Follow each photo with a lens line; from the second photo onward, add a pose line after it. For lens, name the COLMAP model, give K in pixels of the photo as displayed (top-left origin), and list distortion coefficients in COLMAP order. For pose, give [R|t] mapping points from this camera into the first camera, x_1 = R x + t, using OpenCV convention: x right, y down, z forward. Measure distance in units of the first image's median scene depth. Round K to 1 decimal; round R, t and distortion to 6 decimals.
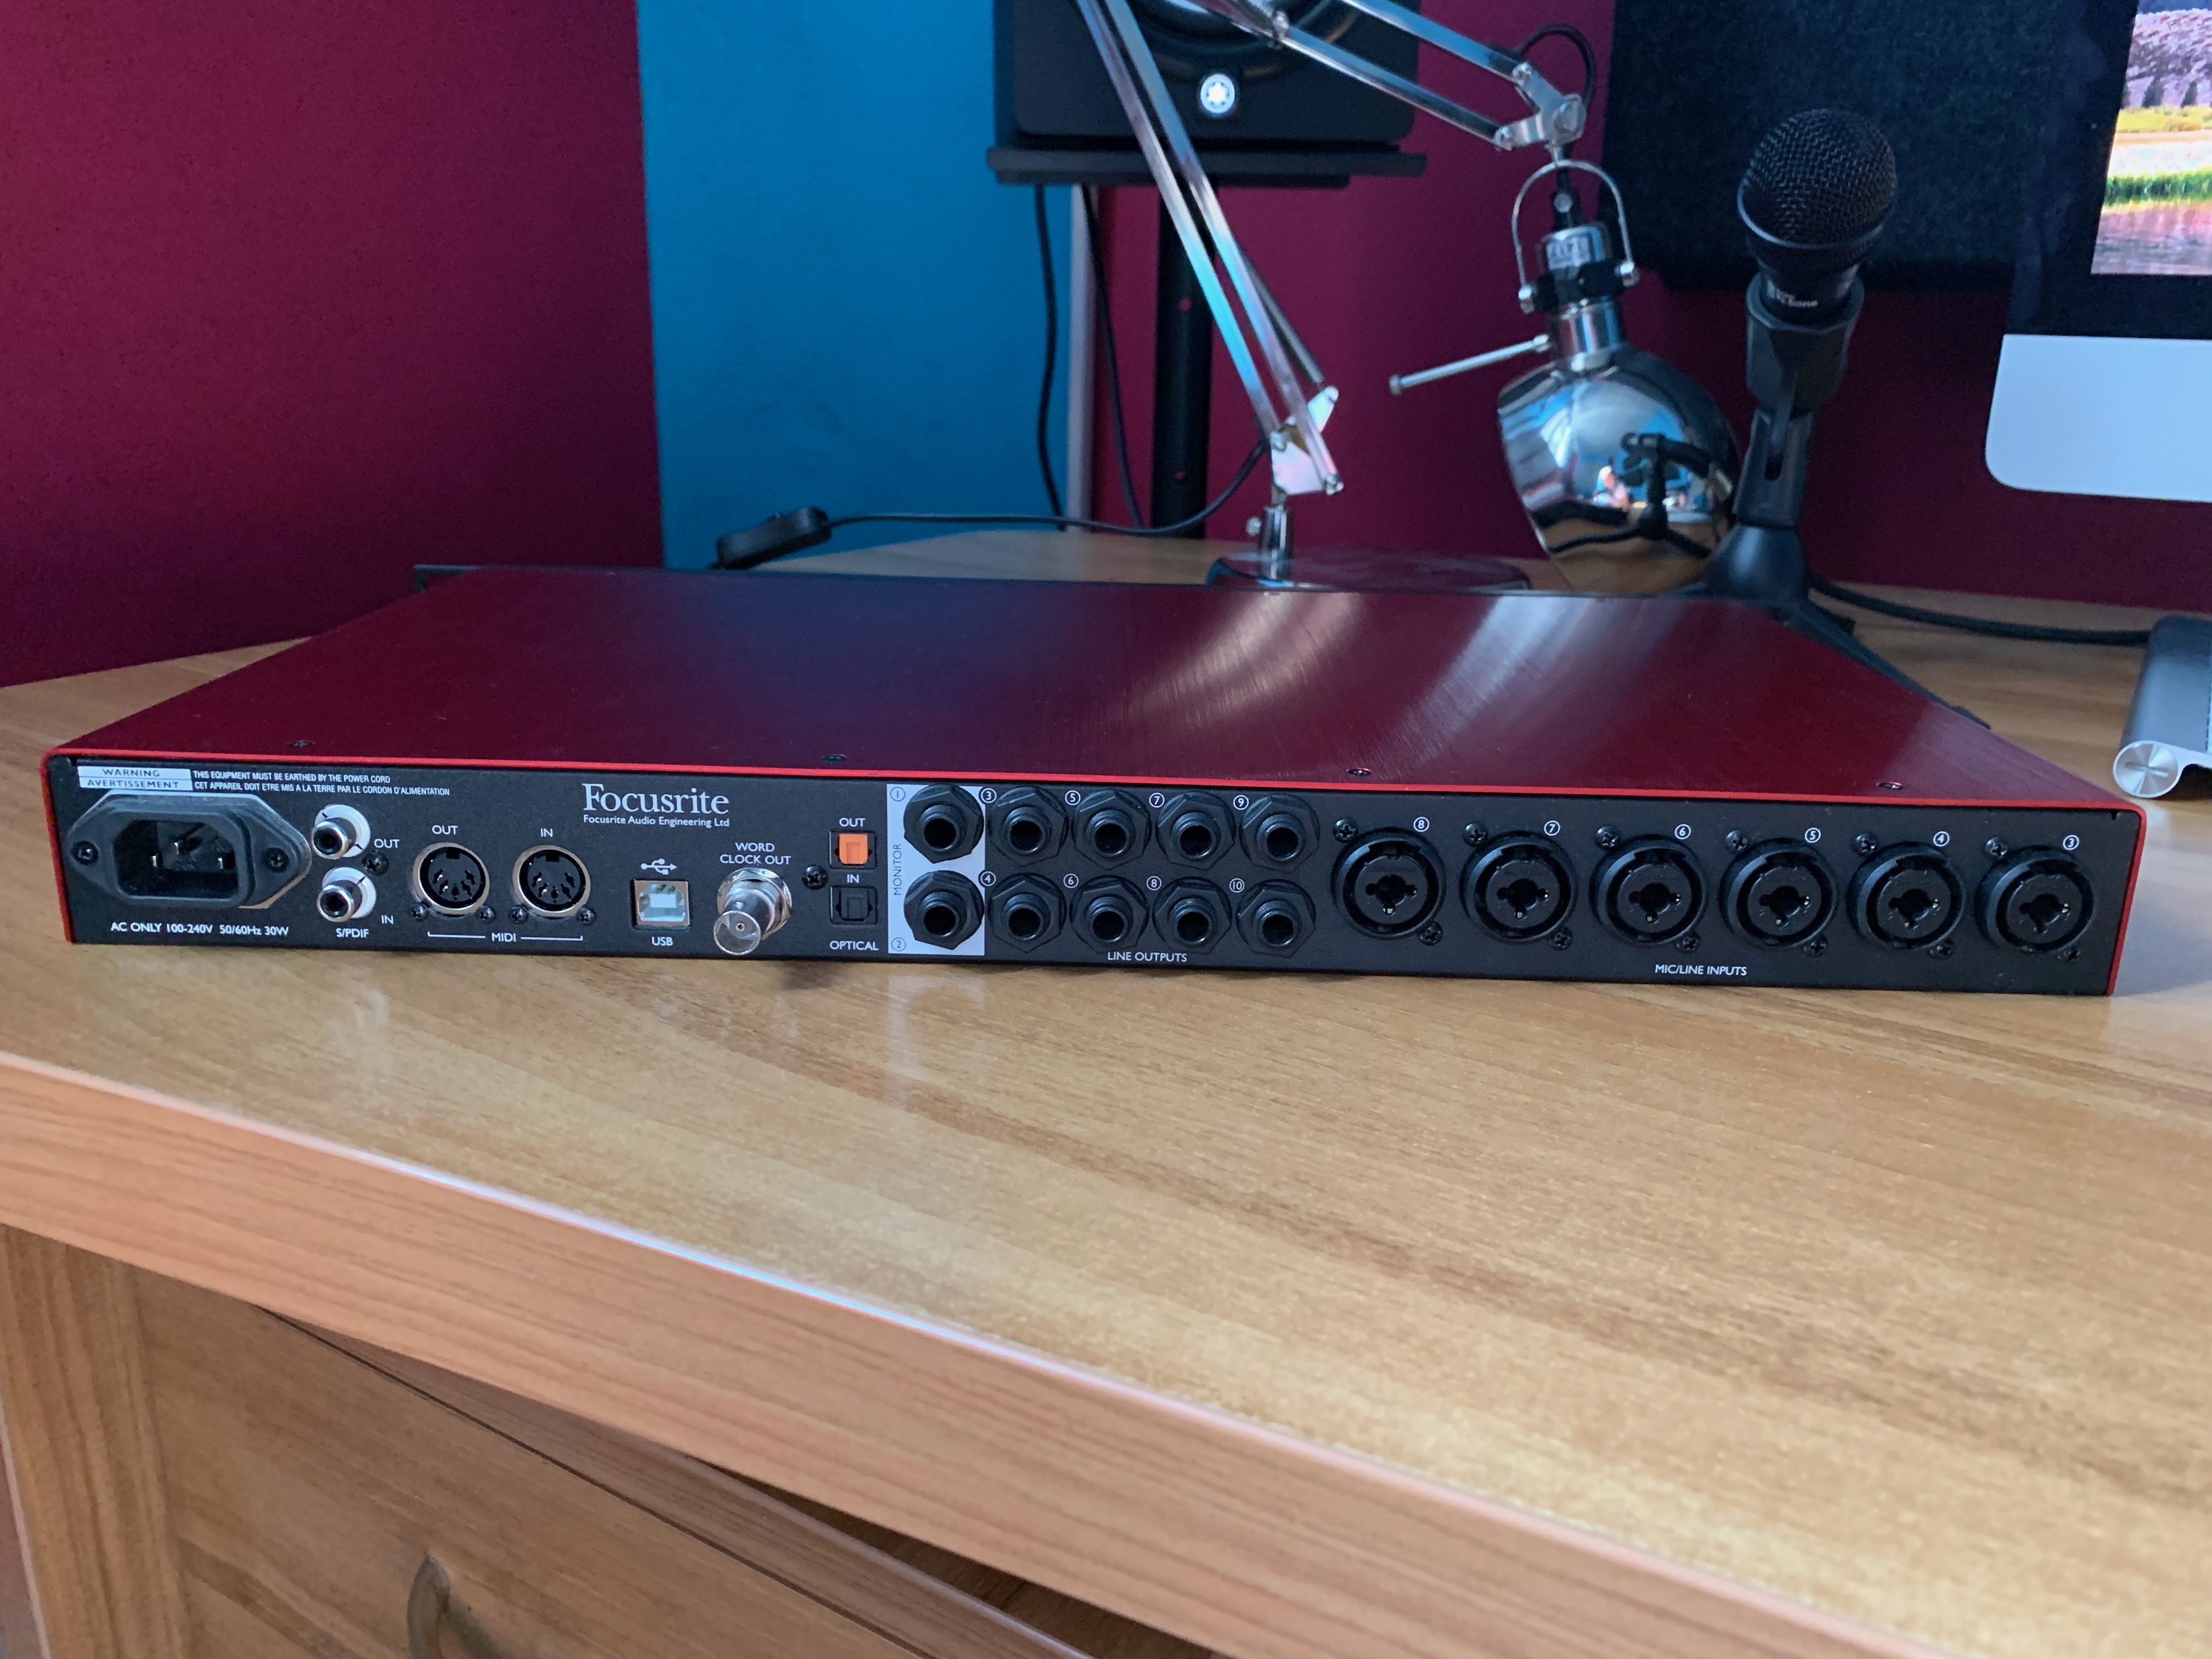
lens RADIAL K [[1671.1, 0, 1106.0], [0, 1671.1, 829.5], [0, 0, 1]] dist [-0.009495, -0.001114]
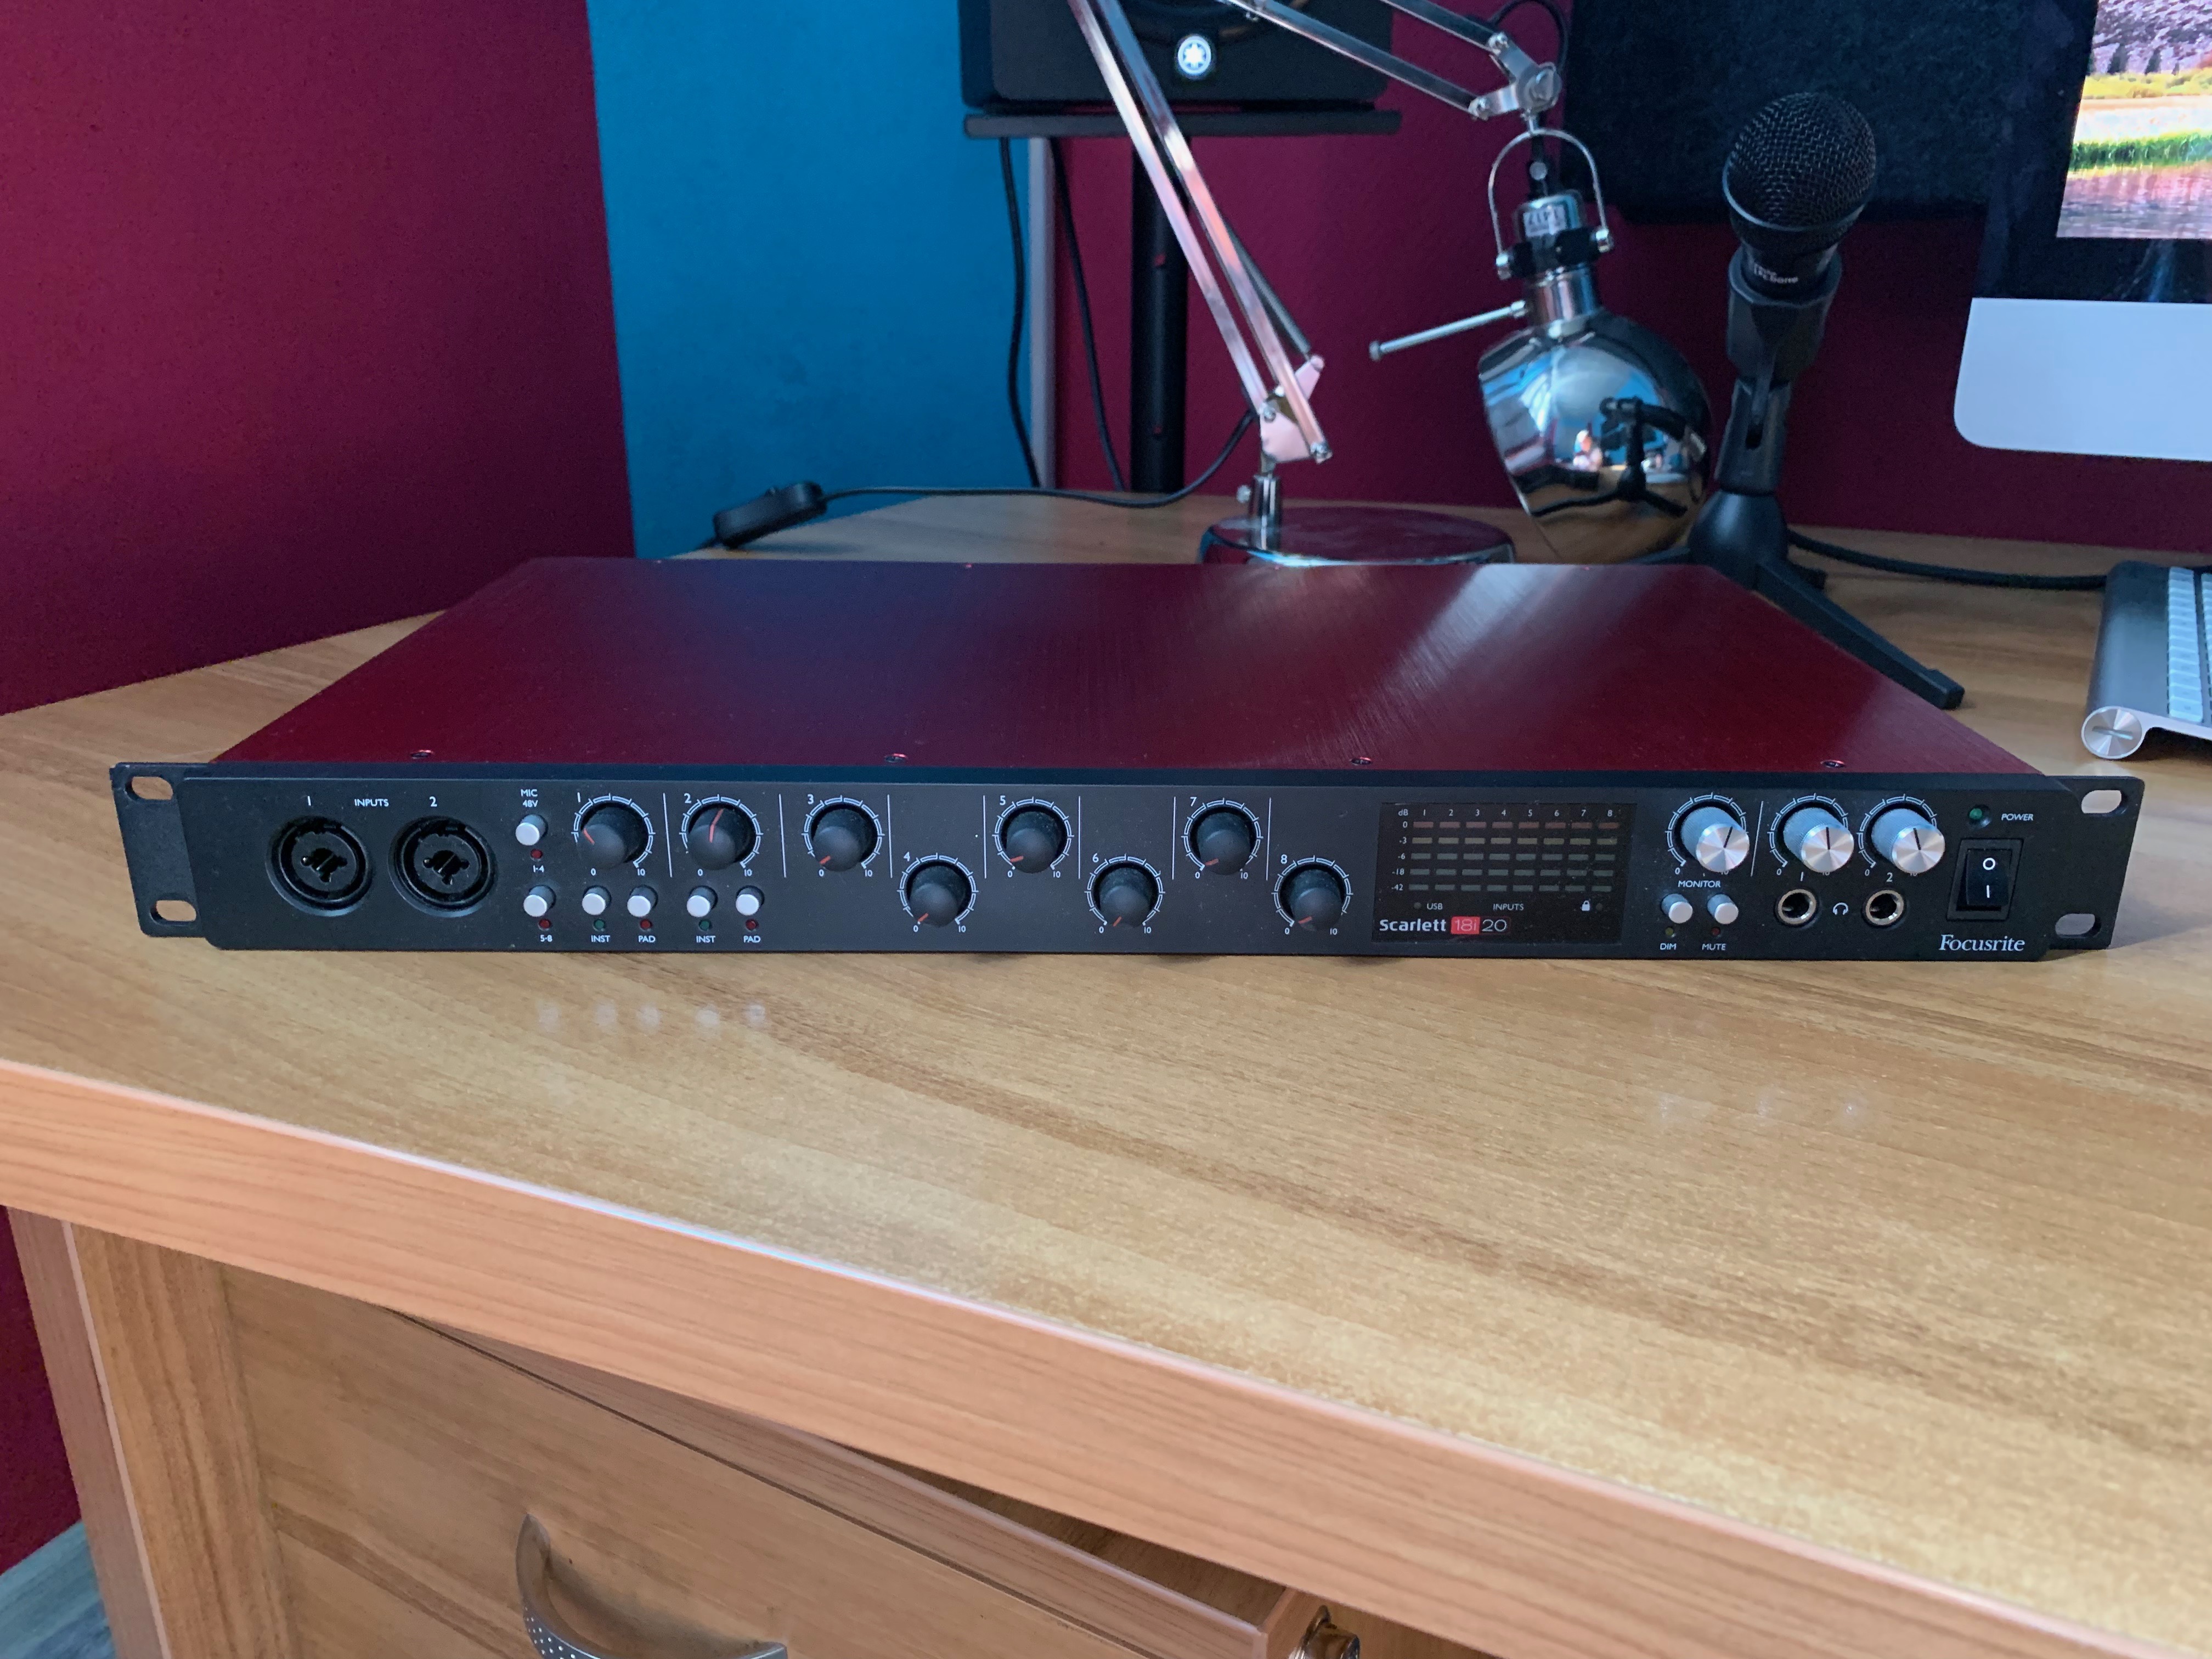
lens RADIAL K [[1648.8, 0, 1095.8], [0, 1648.8, 840.5], [0, 0, 1]] dist [-0.003772, -0.009864]
pose [[0.999269, -0.034169, 0.017156, -0.095434], [0.033214, 0.998032, 0.053179, -0.088510], [-0.018939, -0.052571, 0.998438, -0.091782]]
